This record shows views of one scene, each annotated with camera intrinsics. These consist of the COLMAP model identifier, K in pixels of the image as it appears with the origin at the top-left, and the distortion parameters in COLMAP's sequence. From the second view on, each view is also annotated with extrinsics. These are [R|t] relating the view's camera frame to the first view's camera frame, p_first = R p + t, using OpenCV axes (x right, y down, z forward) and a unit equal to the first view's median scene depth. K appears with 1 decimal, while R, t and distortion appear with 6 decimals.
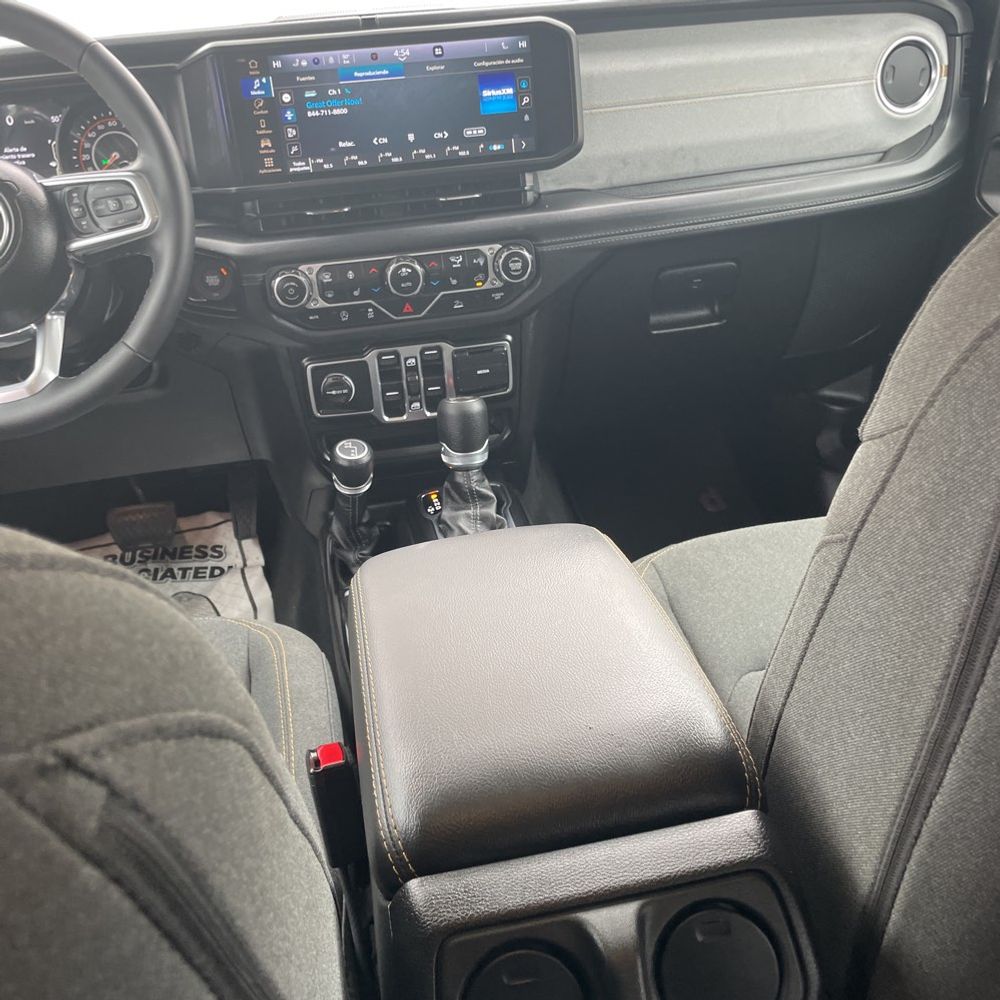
lens RADIAL K [[1111.5, 0, 500.0], [0, 1111.5, 500.0], [0, 0, 1]] dist [0.171371, -0.266909]
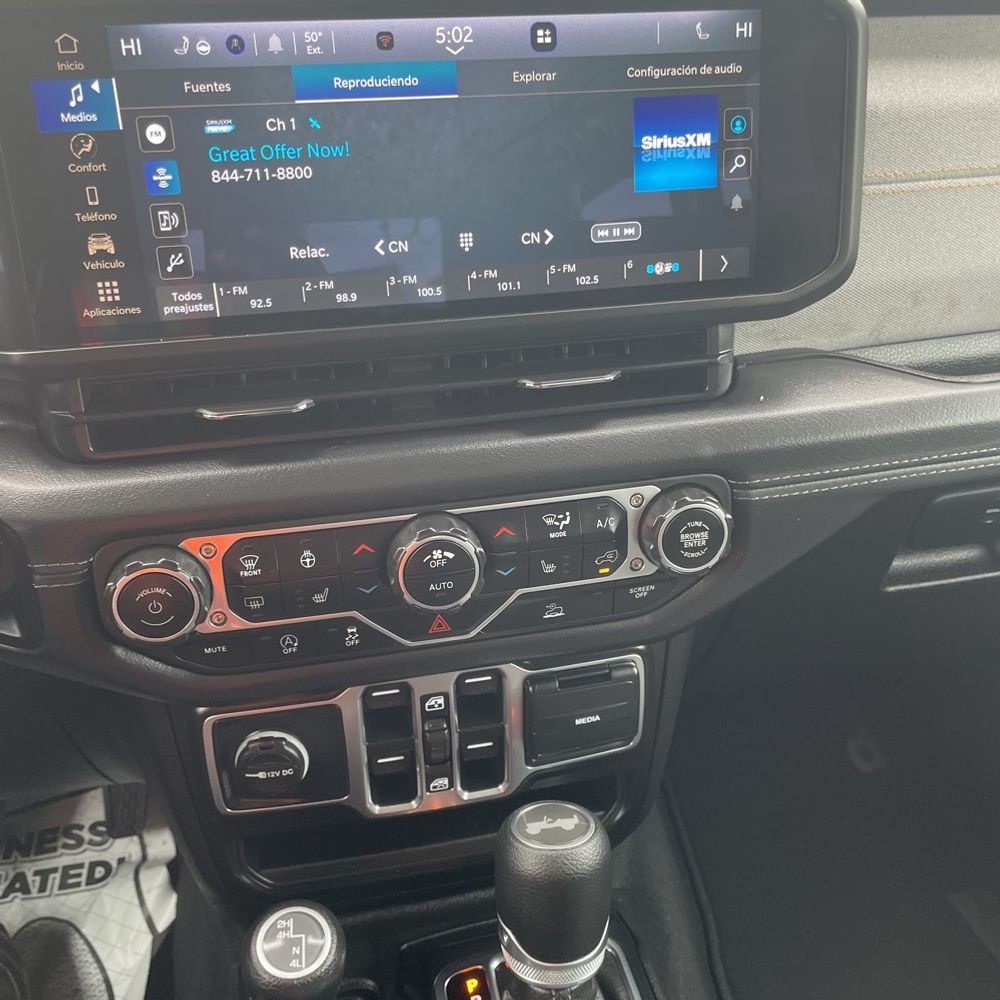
lens RADIAL K [[1003.3, 0, 496.8], [0, 1003.3, 497.8], [0, 0, 1]] dist [0.105288, -0.159110]
pose [[0.999120, 0.031283, 0.027938, -0.073528], [-0.030634, 0.999258, -0.023345, -0.214527], [-0.028648, 0.022469, 0.999337, 0.619460]]
